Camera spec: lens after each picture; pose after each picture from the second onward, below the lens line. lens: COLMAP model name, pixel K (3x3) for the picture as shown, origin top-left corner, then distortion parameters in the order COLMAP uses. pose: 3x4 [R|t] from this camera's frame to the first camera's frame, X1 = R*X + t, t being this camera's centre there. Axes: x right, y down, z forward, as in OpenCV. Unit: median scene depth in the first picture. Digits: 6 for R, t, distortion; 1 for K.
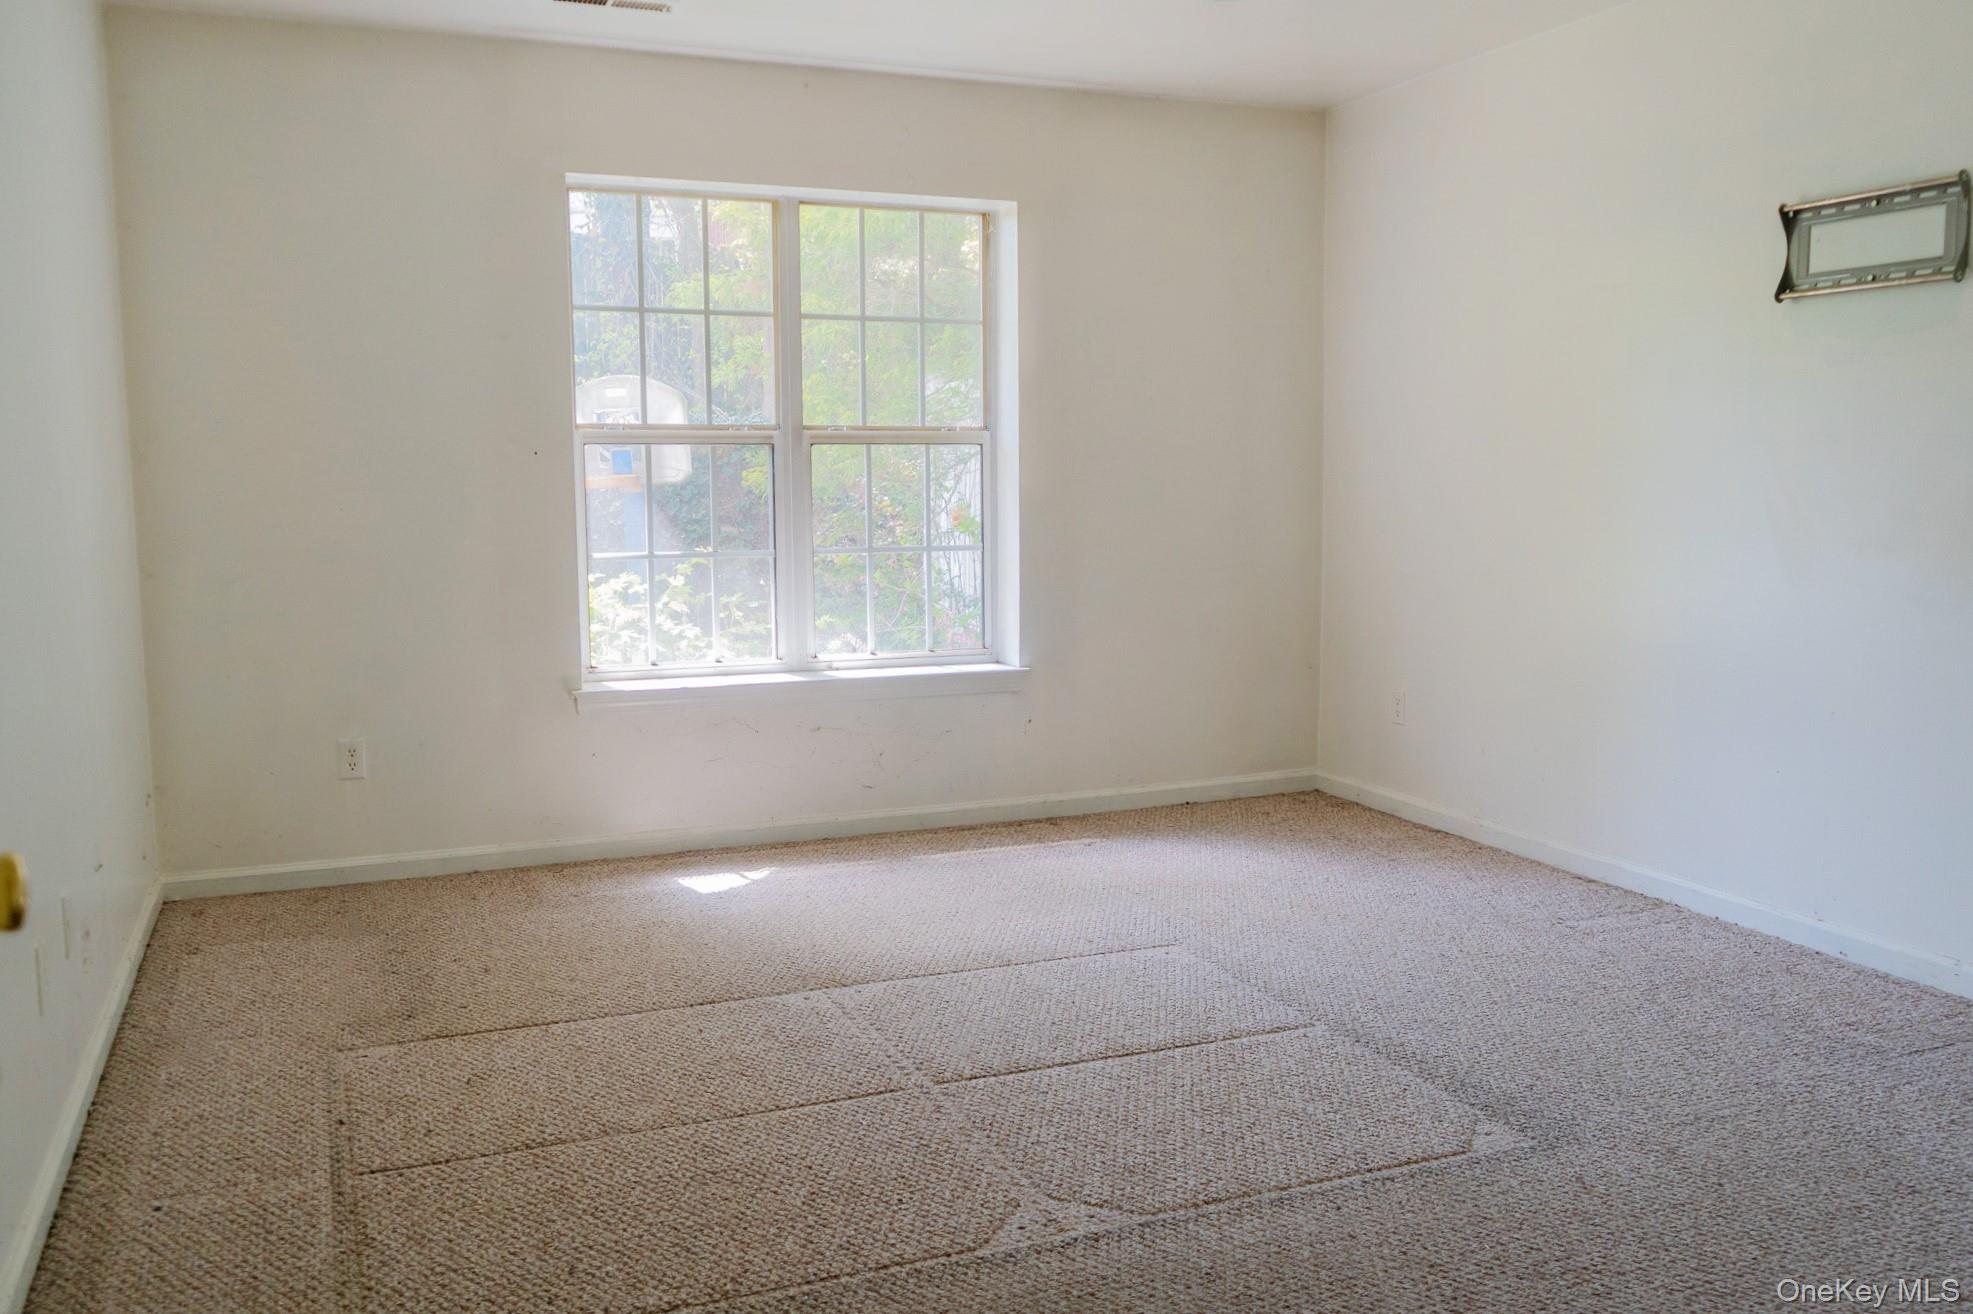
lens RADIAL K [[1674.3, 0, 986.5], [0, 1674.3, 657.0], [0, 0, 1]] dist [-0.016972, 0.012531]
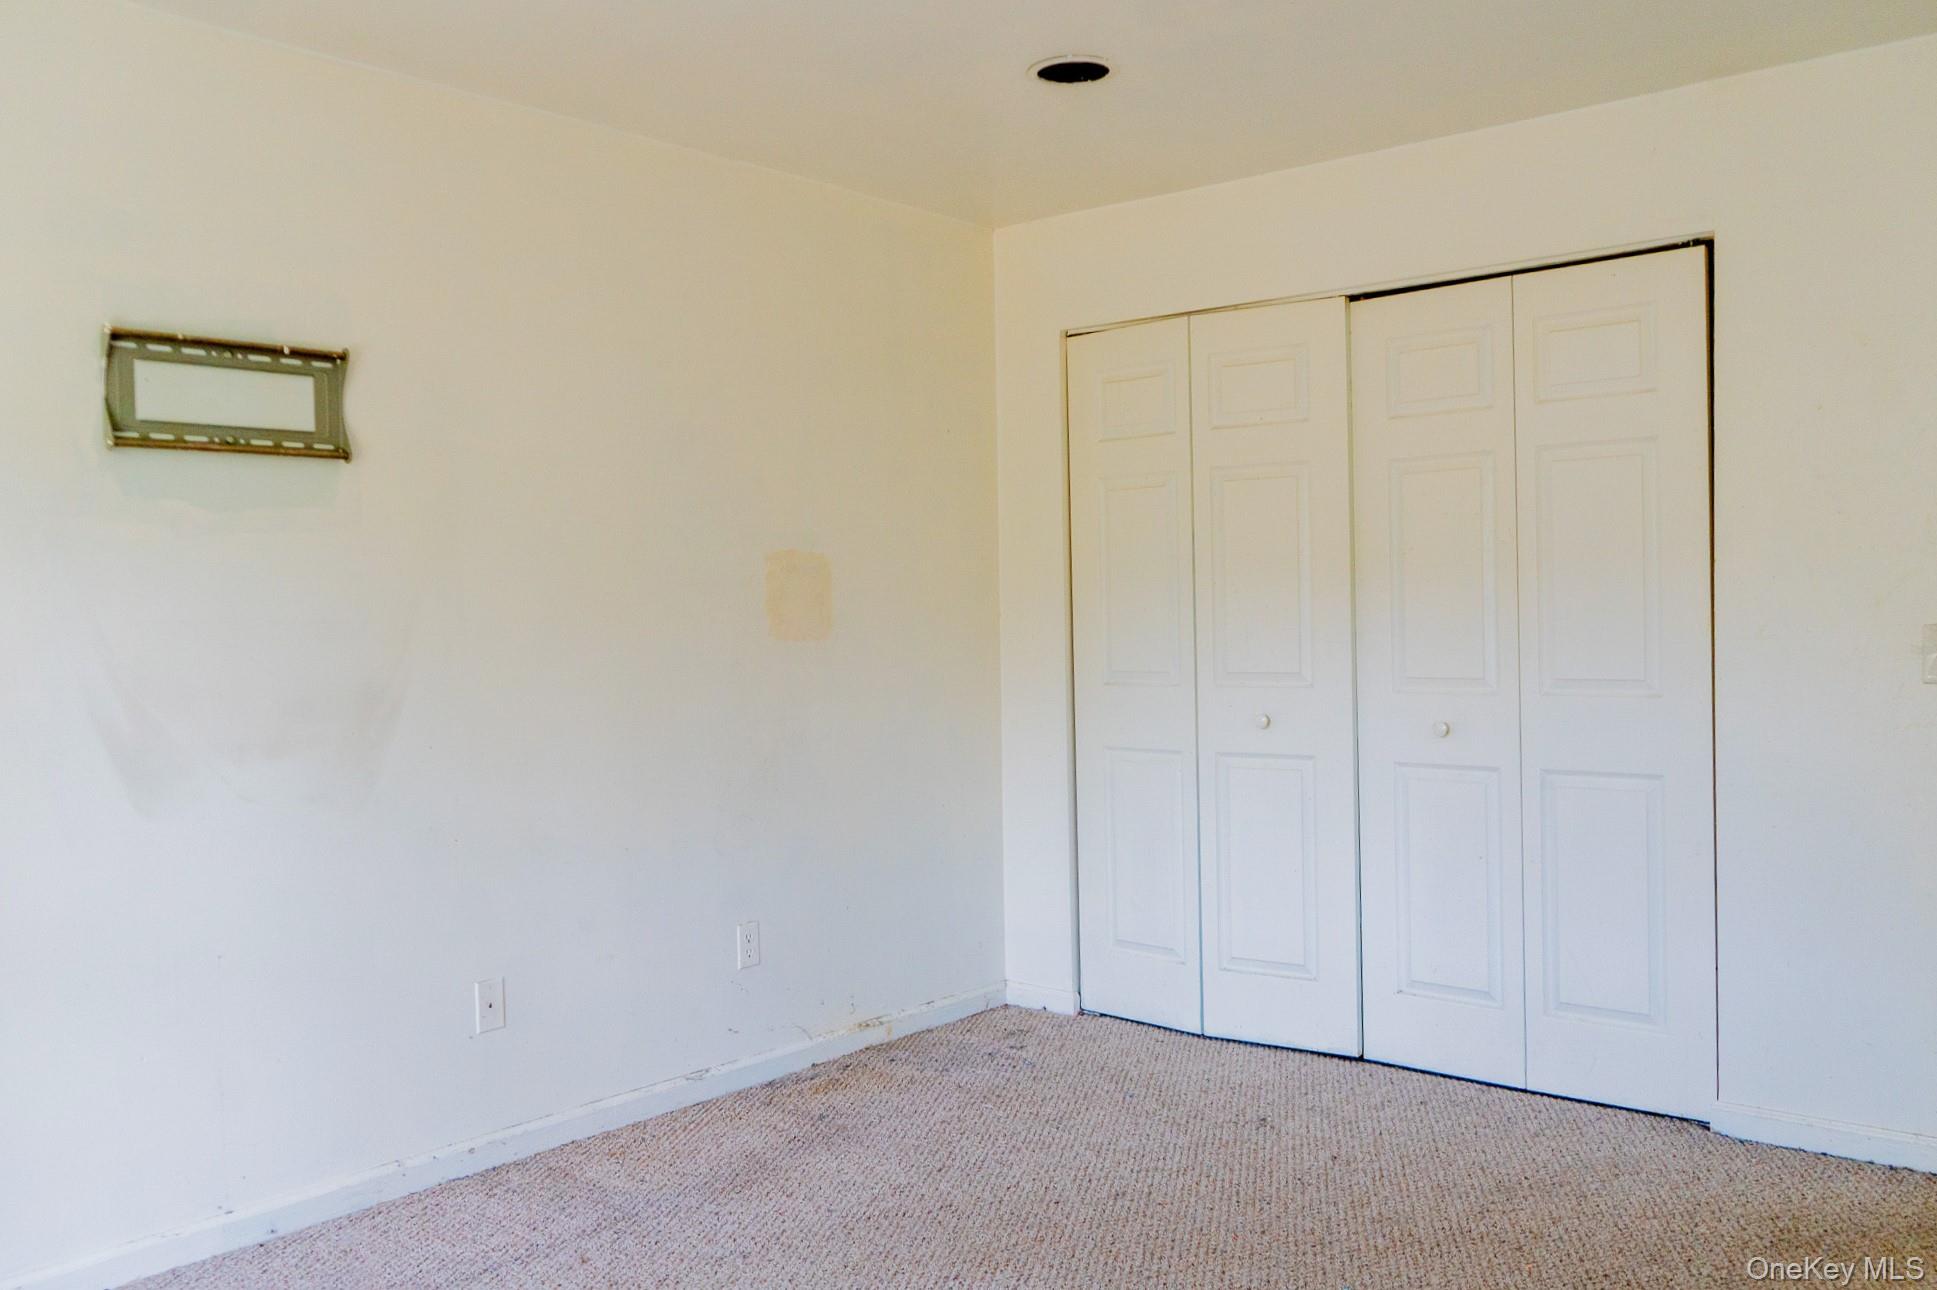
lens RADIAL K [[1643.8, 0, 968.5], [0, 1643.8, 645.0], [0, 0, 1]] dist [-0.016972, 0.012531]
pose [[-0.474450, -0.005978, 0.880262, -0.394223], [0.119998, 0.990203, 0.071402, -0.137609], [-0.872065, 0.139506, -0.469085, 1.080647]]
